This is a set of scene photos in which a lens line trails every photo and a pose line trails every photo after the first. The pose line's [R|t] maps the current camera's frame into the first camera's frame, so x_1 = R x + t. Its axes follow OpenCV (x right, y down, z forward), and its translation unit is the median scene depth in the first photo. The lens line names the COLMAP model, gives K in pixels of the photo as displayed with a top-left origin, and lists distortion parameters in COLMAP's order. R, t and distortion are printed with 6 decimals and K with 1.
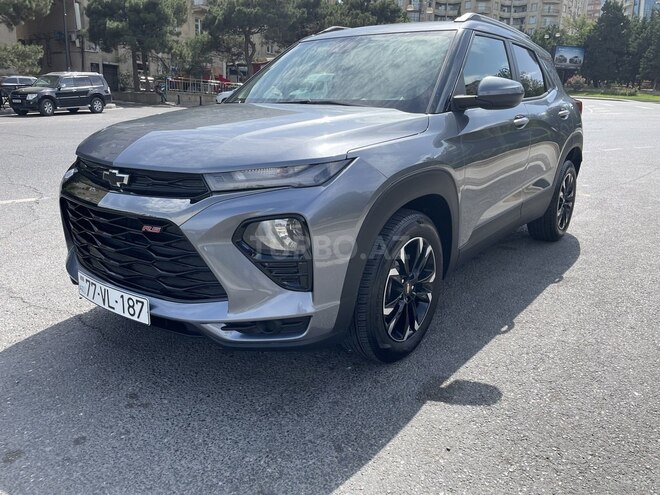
lens RADIAL K [[502.2, 0, 333.1], [0, 502.2, 240.9], [0, 0, 1]] dist [0.105104, -0.130269]
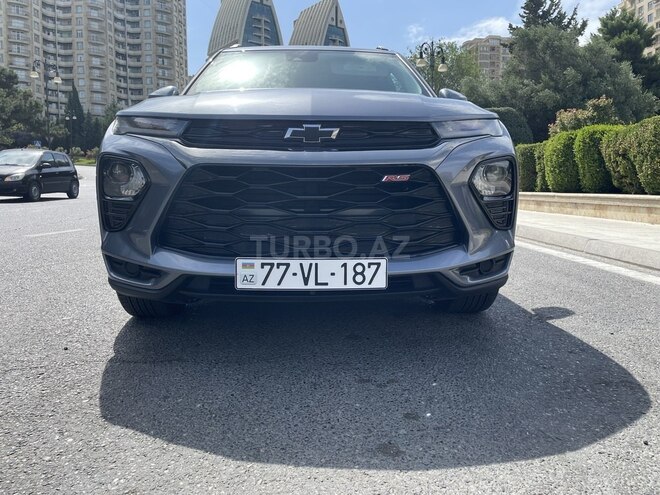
lens RADIAL K [[491.9, 0, 330.8], [0, 491.9, 228.7], [0, 0, 1]] dist [0.038828, -0.002146]
pose [[0.776775, -0.078024, 0.624926, -0.824266], [0.173957, 0.980272, -0.093837, 0.106691], [-0.605276, 0.181600, 0.775024, 0.303952]]
